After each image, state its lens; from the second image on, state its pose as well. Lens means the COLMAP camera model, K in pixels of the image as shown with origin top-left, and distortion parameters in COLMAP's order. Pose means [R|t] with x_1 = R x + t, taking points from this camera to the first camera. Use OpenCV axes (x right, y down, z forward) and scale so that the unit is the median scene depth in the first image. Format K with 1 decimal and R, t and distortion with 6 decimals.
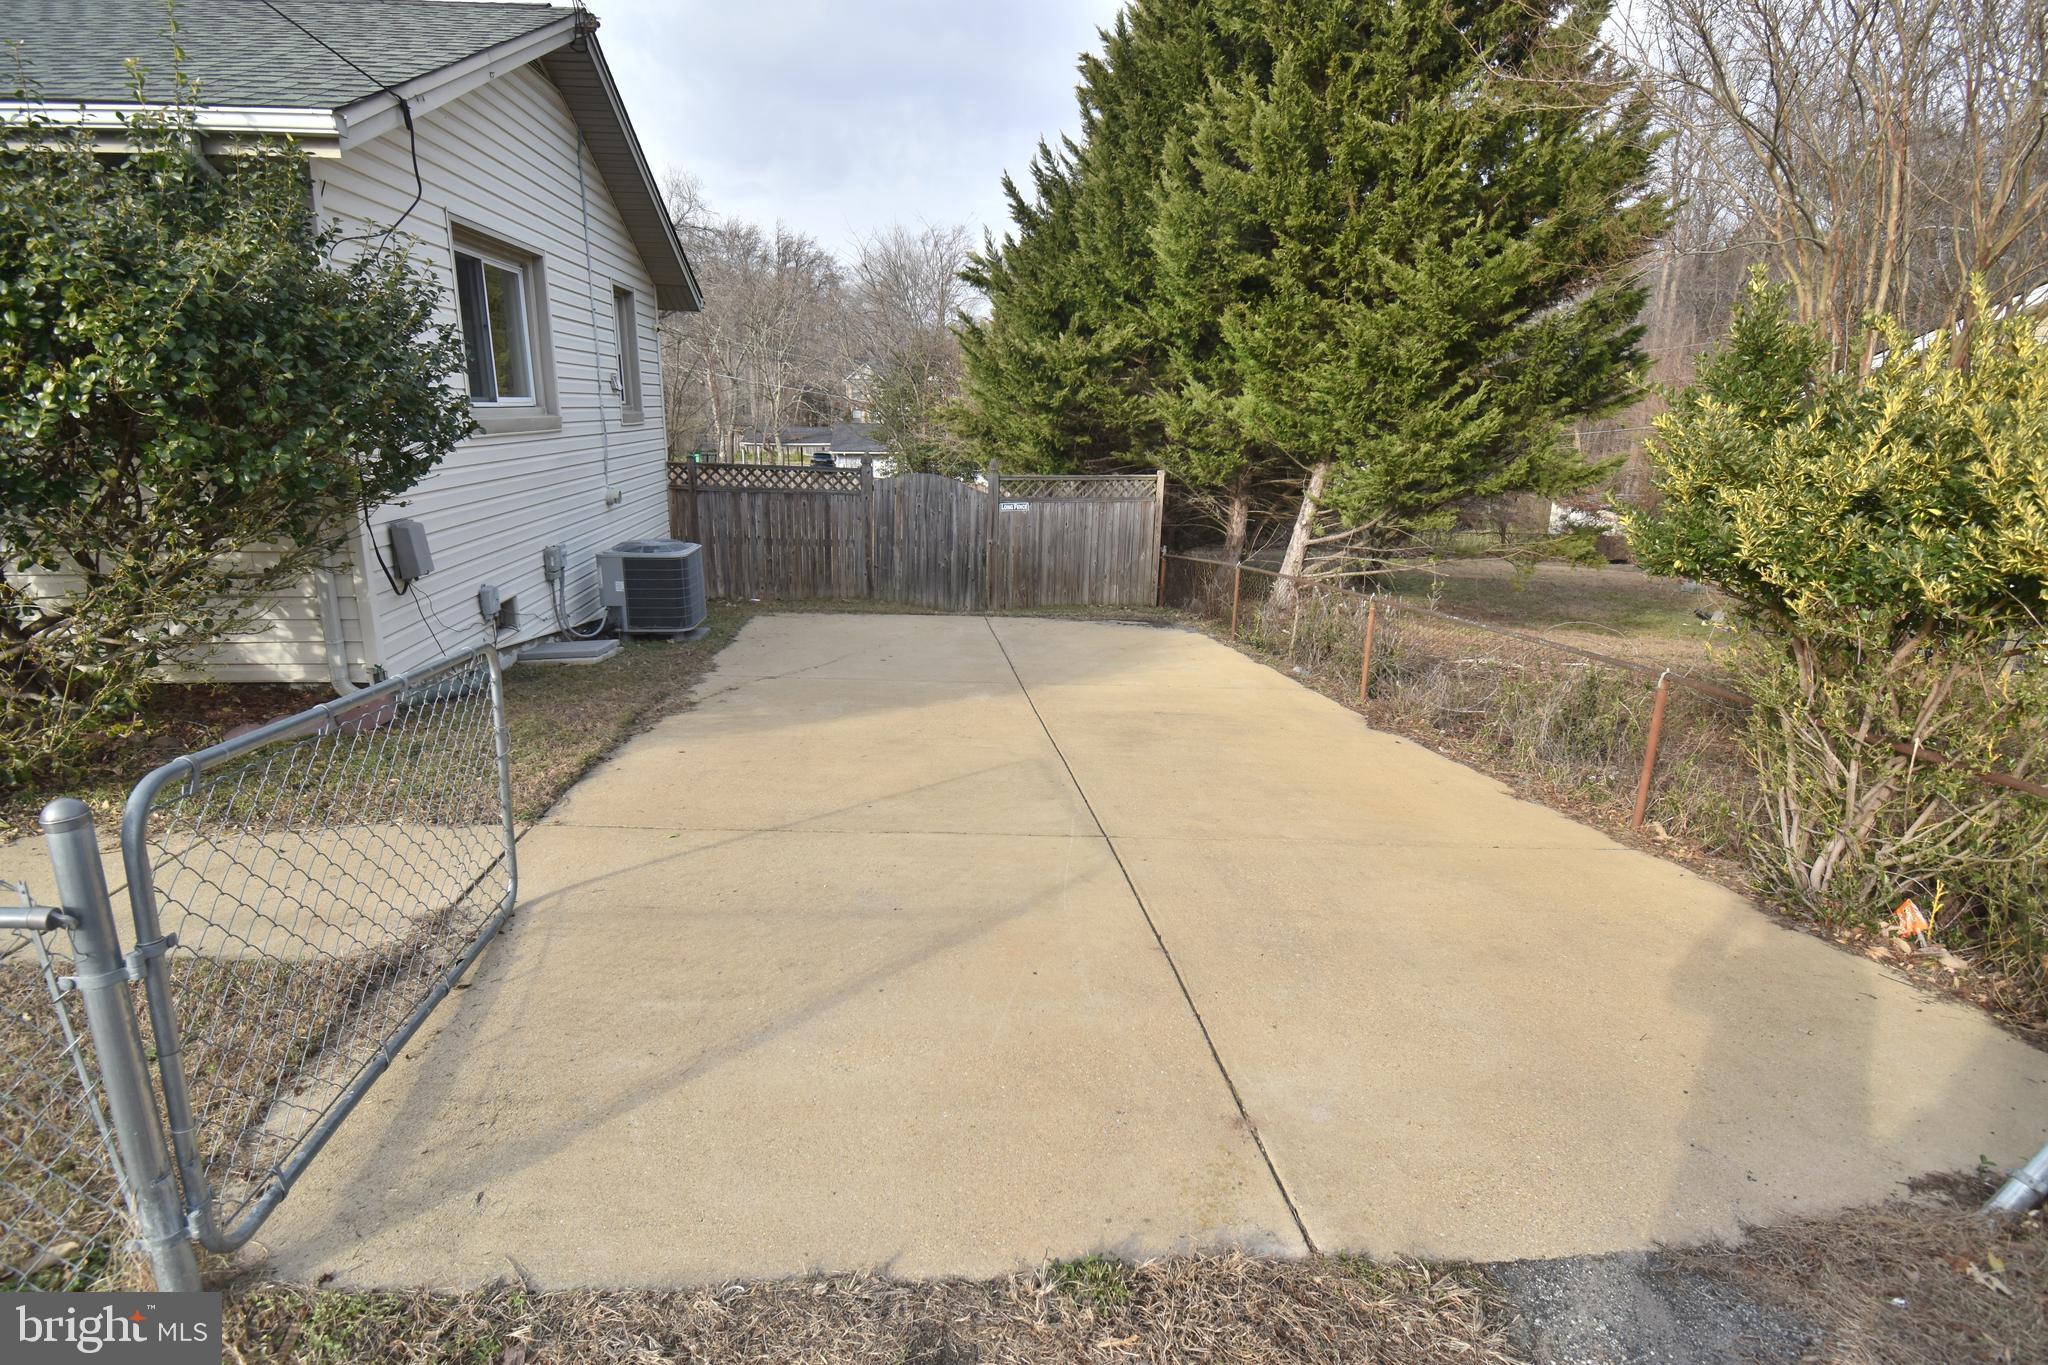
lens RADIAL K [[989.8, 0, 1023.4], [0, 989.8, 674.6], [0, 0, 1]] dist [0.019002, -0.027741]
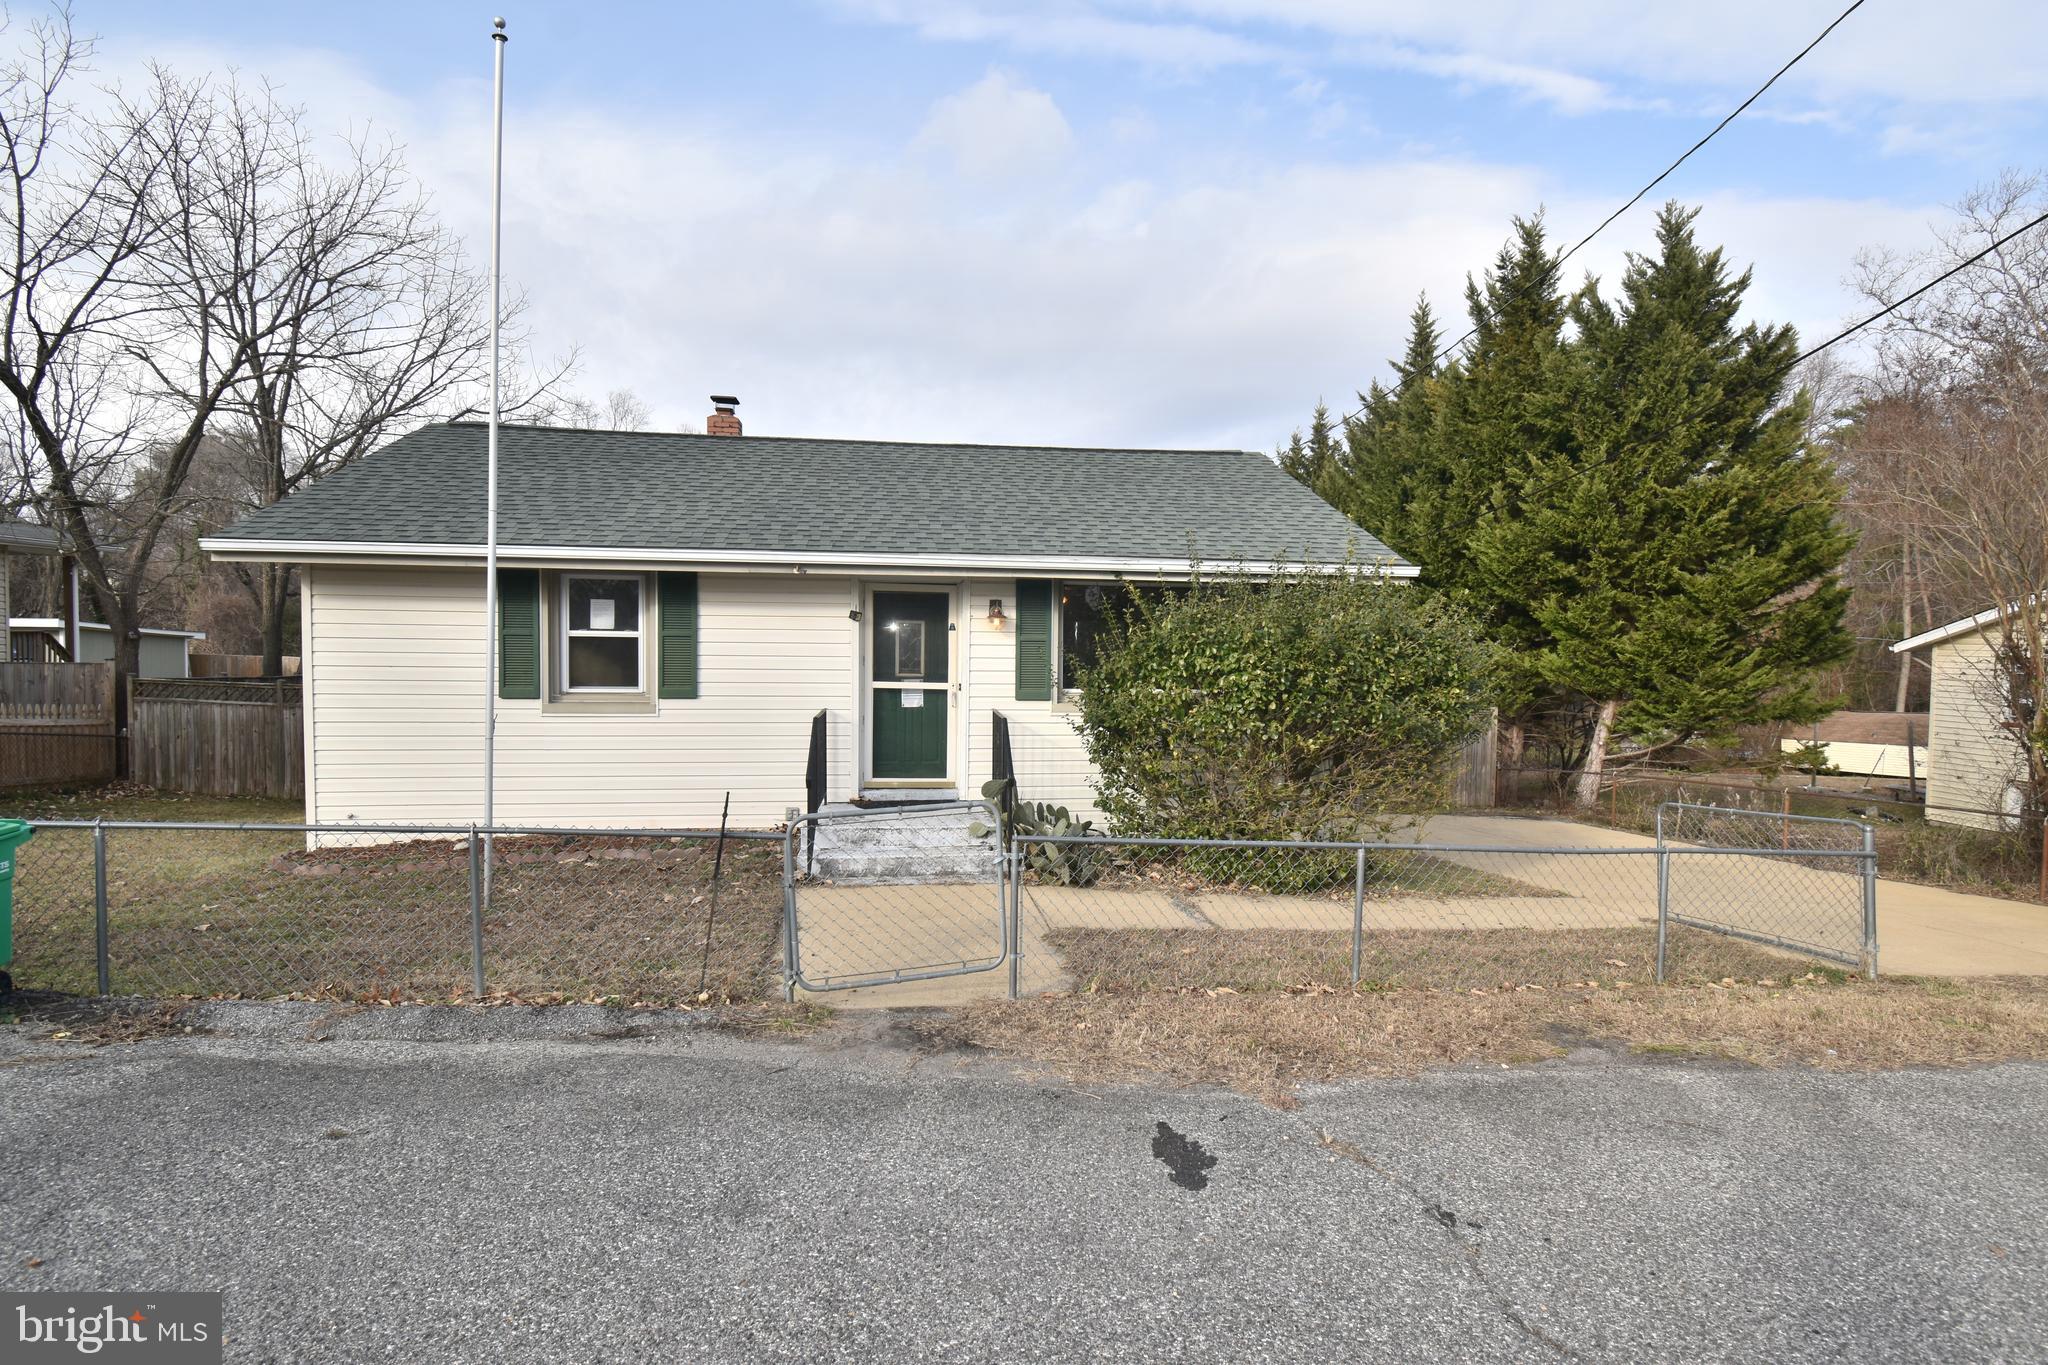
lens RADIAL K [[989.8, 0, 1023.4], [0, 989.8, 674.6], [0, 0, 1]] dist [0.019002, -0.027741]
pose [[0.999869, -0.013983, 0.008182, -1.072752], [0.015419, 0.976338, -0.215700, 0.076664], [-0.004972, 0.215798, 0.976425, -0.723538]]
